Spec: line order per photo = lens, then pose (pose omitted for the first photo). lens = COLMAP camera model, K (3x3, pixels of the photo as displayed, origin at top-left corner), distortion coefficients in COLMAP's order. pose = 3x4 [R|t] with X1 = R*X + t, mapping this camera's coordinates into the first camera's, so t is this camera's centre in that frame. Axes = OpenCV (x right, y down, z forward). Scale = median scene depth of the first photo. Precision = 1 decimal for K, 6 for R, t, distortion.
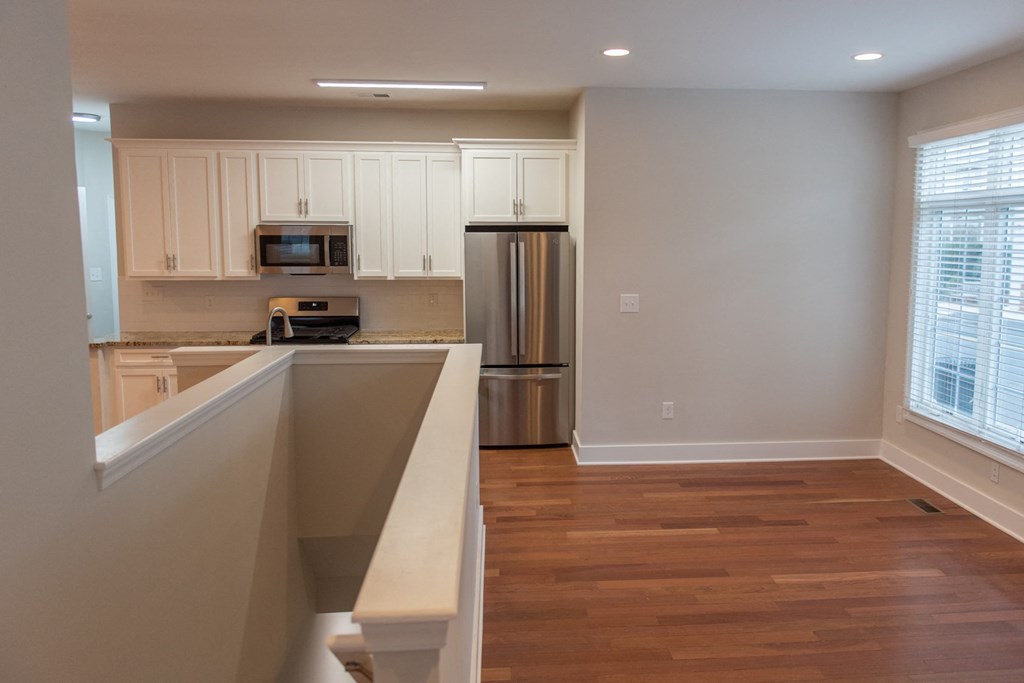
lens RADIAL K [[773.4, 0, 568.7], [0, 773.4, 315.9], [0, 0, 1]] dist [0.008106, -0.012717]
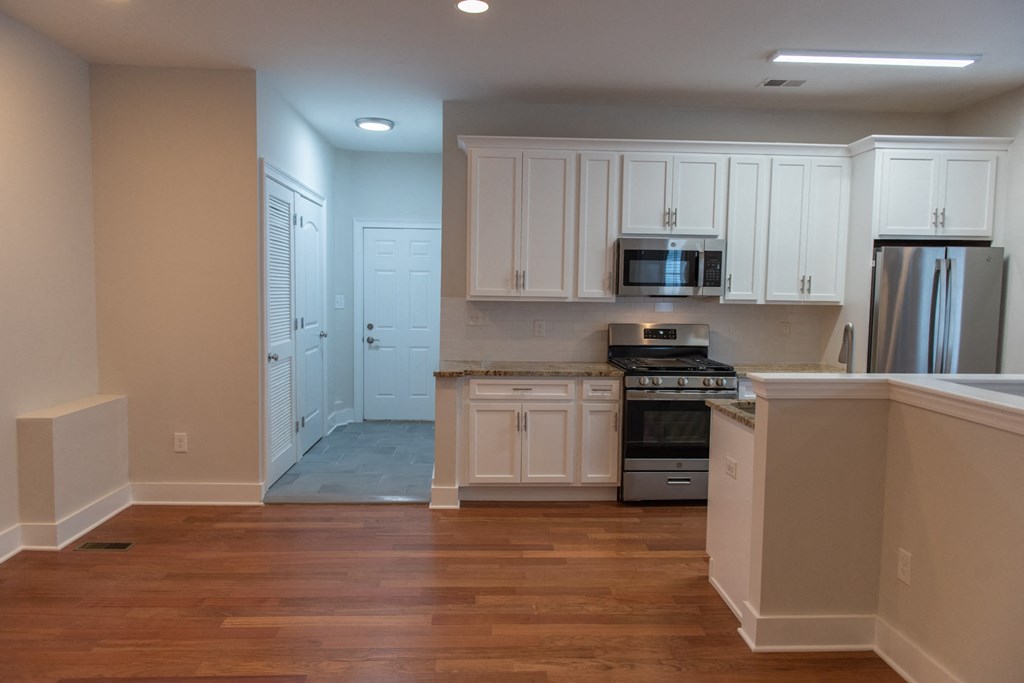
lens RADIAL K [[691.7, 0, 511.7], [0, 691.7, 342.8], [0, 0, 1]] dist [0.005274, -0.006810]
pose [[0.999098, 0.013259, -0.040337, -0.493216], [-0.014395, 0.999505, -0.027988, 0.022766], [0.039946, 0.028544, 0.998794, 0.231151]]
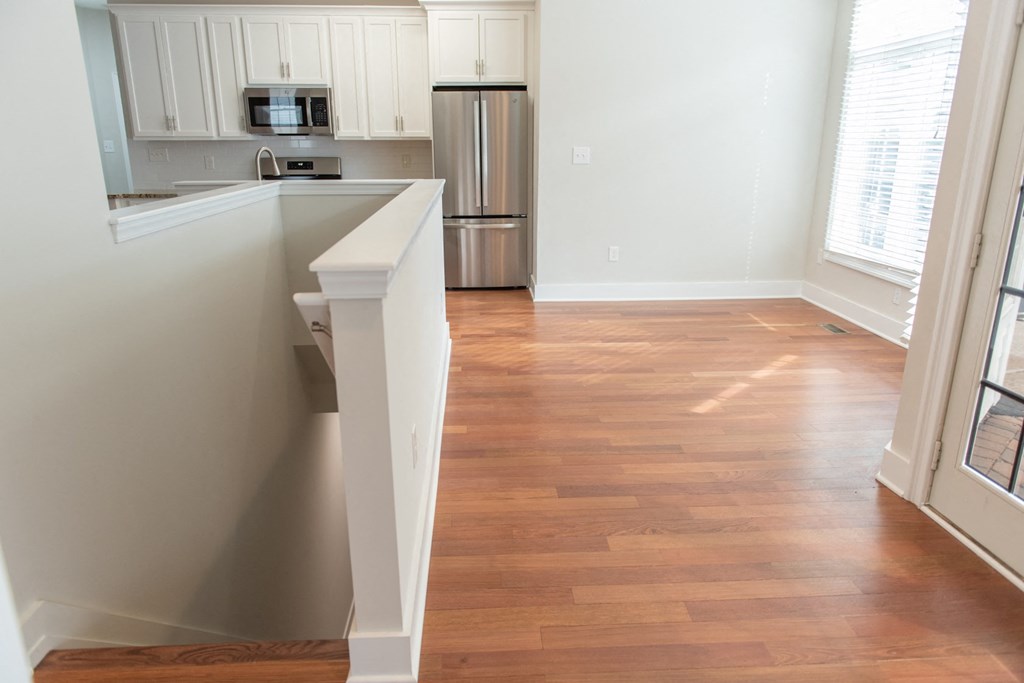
lens RADIAL K [[691.7, 0, 515.4], [0, 691.7, 346.2], [0, 0, 1]] dist [0.005274, -0.006810]
pose [[0.999386, 0.005526, -0.034596, 0.019093], [0.000900, 0.983107, 0.183029, 0.065230], [0.035023, -0.182948, 0.982499, -0.023688]]
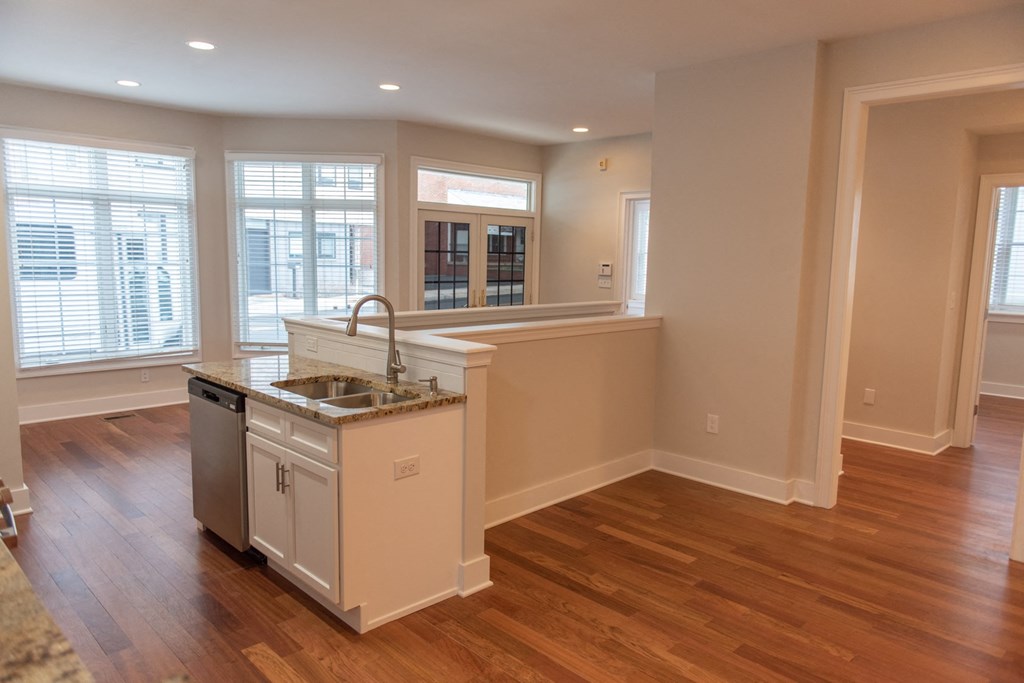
lens RADIAL K [[691.7, 0, 508.7], [0, 691.7, 336.6], [0, 0, 1]] dist [0.005274, -0.006810]
pose [[-0.636888, -0.105128, 0.763755, -0.734657], [0.060382, 0.980814, 0.185358, -0.067639], [-0.768588, 0.164170, -0.618321, 0.976172]]
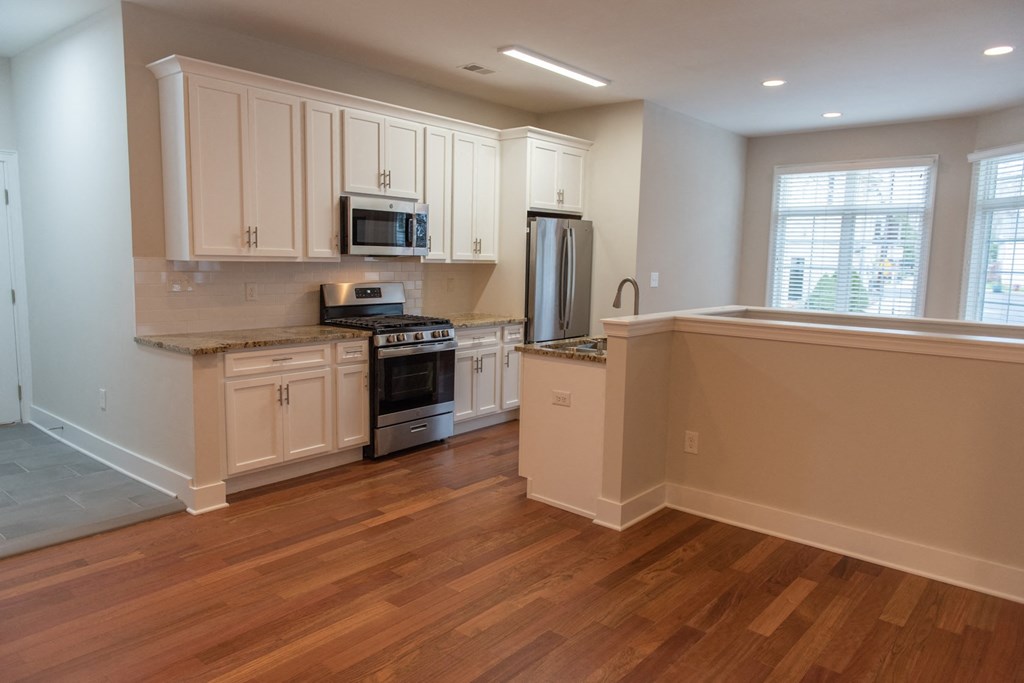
lens RADIAL K [[691.7, 0, 508.2], [0, 691.7, 341.3], [0, 0, 1]] dist [0.005274, -0.006810]
pose [[0.713123, -0.074459, 0.697073, -0.820065], [0.055219, 0.997220, 0.050029, 0.012703], [-0.698860, 0.002815, 0.715253, 0.338781]]
